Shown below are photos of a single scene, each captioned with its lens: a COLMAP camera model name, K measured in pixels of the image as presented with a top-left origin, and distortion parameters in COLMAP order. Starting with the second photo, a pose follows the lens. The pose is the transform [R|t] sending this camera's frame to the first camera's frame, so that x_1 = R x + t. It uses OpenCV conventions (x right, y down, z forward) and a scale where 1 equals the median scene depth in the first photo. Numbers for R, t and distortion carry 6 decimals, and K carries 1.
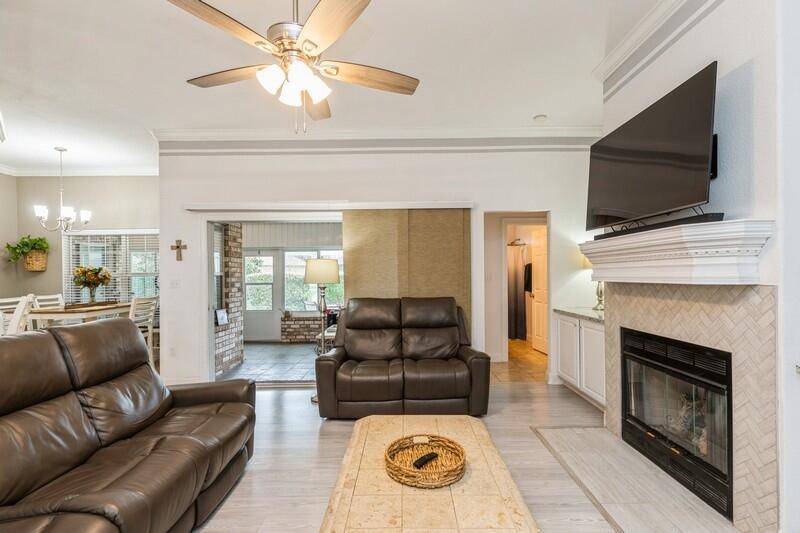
lens RADIAL K [[369.9, 0, 401.6], [0, 369.9, 273.9], [0, 0, 1]] dist [0.005040, -0.002132]
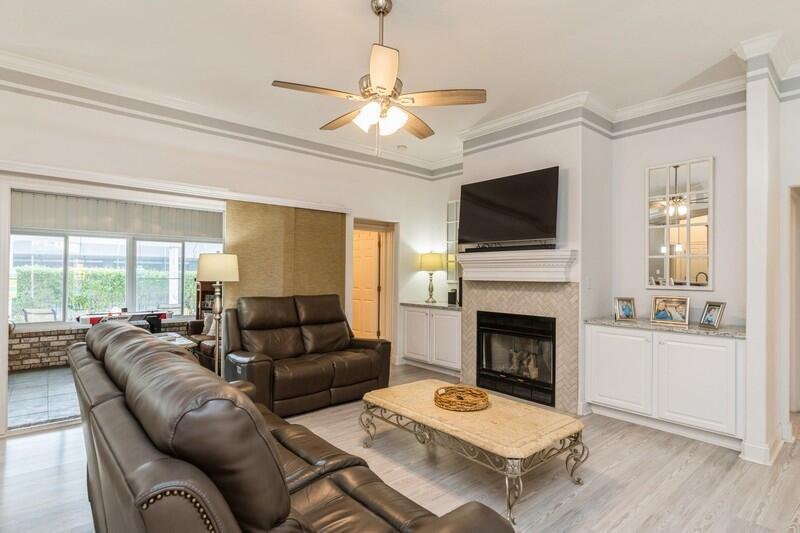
lens RADIAL K [[412.3, 0, 404.5], [0, 412.3, 268.9], [0, 0, 1]] dist [0.007015, 0.002127]
pose [[0.753618, 0.022954, 0.656912, -0.513390], [-0.016863, 0.999736, -0.015588, 0.003734], [-0.657096, 0.000670, 0.753806, -0.041589]]
